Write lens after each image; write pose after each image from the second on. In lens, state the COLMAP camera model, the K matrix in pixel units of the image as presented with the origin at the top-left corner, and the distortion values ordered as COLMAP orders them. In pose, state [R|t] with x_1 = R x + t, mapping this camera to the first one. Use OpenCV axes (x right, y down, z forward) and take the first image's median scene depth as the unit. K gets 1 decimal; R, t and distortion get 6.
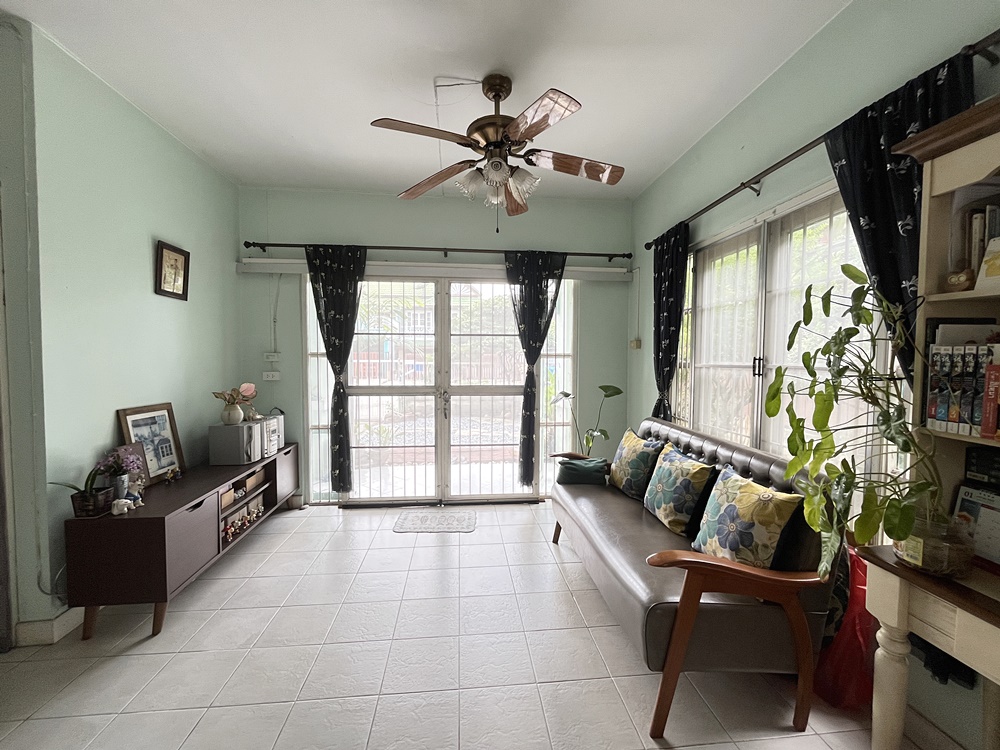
lens RADIAL K [[403.2, 0, 499.1], [0, 403.2, 375.0], [0, 0, 1]] dist [0.000575, -0.000029]
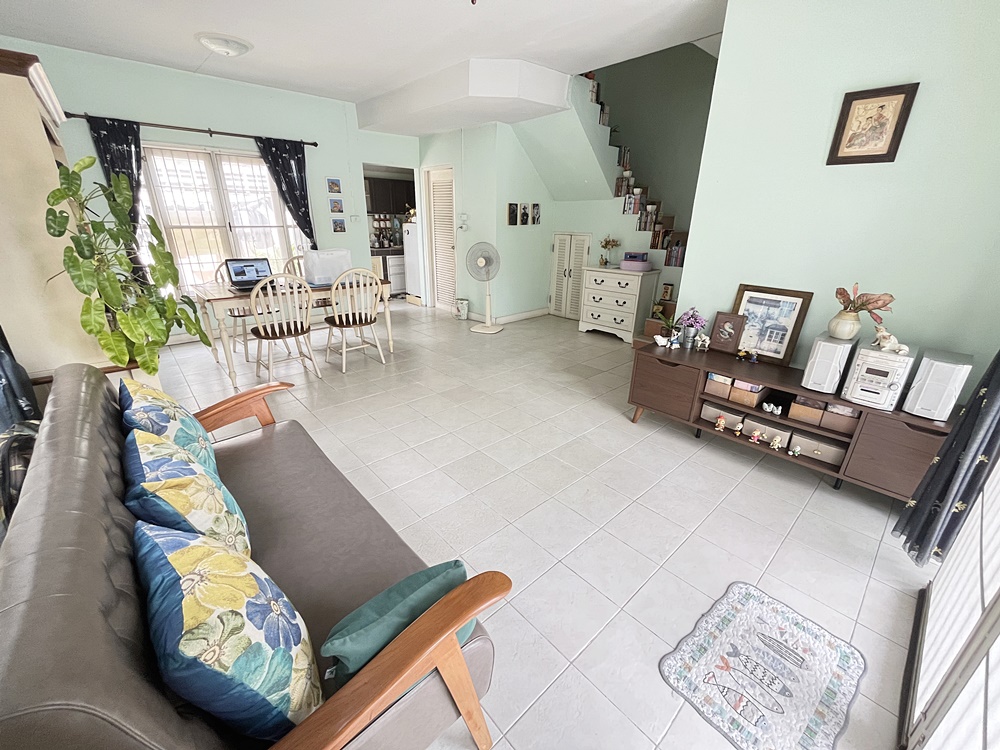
lens RADIAL K [[403.2, 0, 498.8], [0, 403.2, 373.1], [0, 0, 1]] dist [0.000575, -0.000029]
pose [[-0.811122, 0.195385, -0.551277, 0.309609], [-0.039376, 0.922170, 0.384775, -0.088699], [0.583550, 0.333807, -0.740299, 1.343871]]
